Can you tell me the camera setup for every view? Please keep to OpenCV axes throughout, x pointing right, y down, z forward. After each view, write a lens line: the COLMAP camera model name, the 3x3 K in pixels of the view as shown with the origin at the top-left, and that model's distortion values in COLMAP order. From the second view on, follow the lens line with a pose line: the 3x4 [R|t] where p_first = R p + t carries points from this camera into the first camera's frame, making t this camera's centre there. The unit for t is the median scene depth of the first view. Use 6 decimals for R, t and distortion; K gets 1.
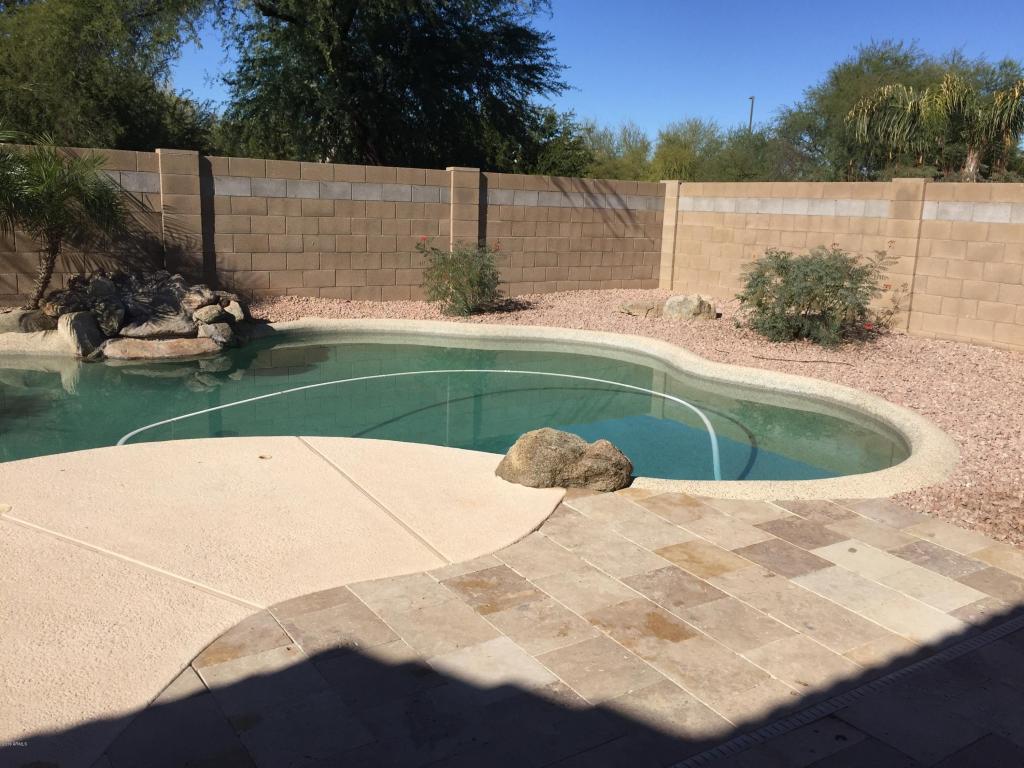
lens RADIAL K [[886.4, 0, 506.0], [0, 886.4, 379.3], [0, 0, 1]] dist [0.095219, -0.128055]
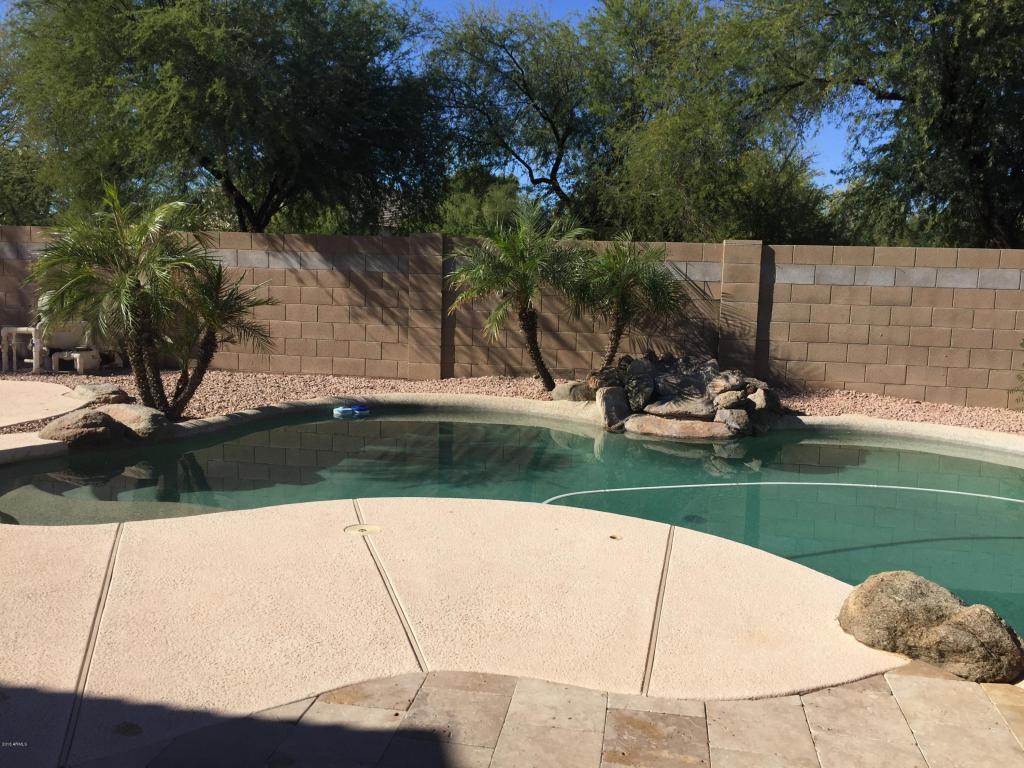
lens RADIAL K [[886.4, 0, 506.0], [0, 886.4, 379.3], [0, 0, 1]] dist [0.095219, -0.128055]
pose [[0.720459, 0.070009, -0.689954, 0.169690], [-0.144030, 0.988304, -0.050116, -0.009620], [0.678376, 0.135480, 0.722116, 0.113319]]
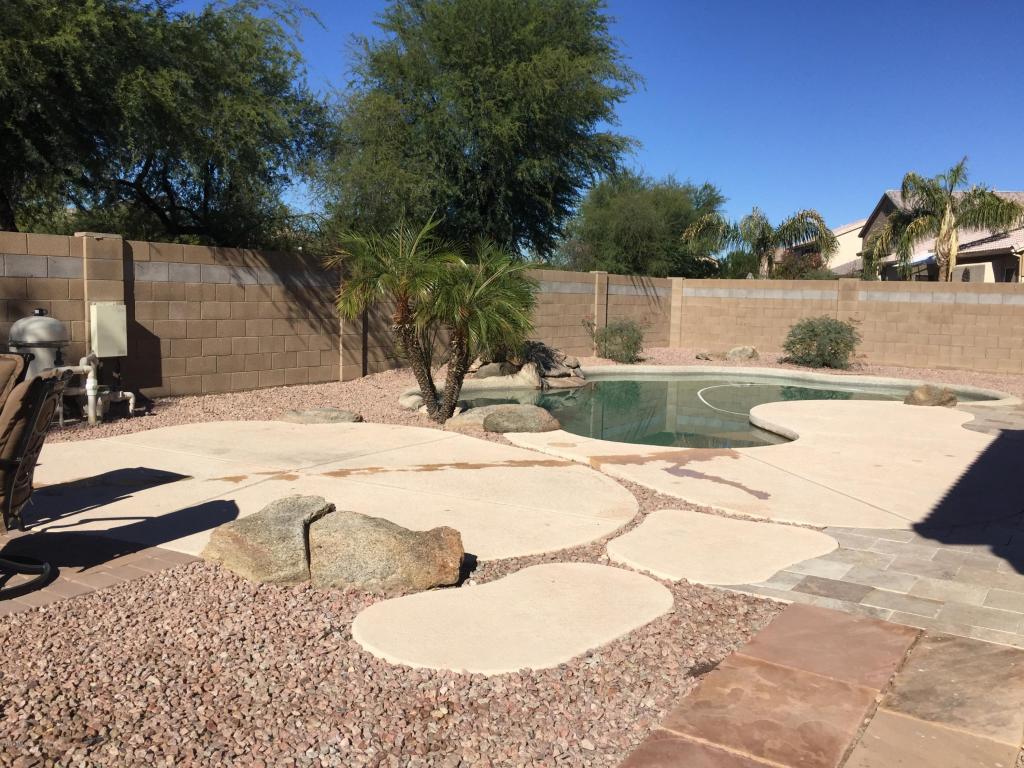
lens RADIAL K [[927.4, 0, 512.0], [0, 927.4, 384.0], [0, 0, 1]] dist [0.211299, -0.152641]
pose [[0.906974, -0.046641, 0.418597, -1.144387], [0.082548, 0.994259, -0.068075, 0.074273], [-0.413019, 0.096297, 0.905617, -0.511910]]
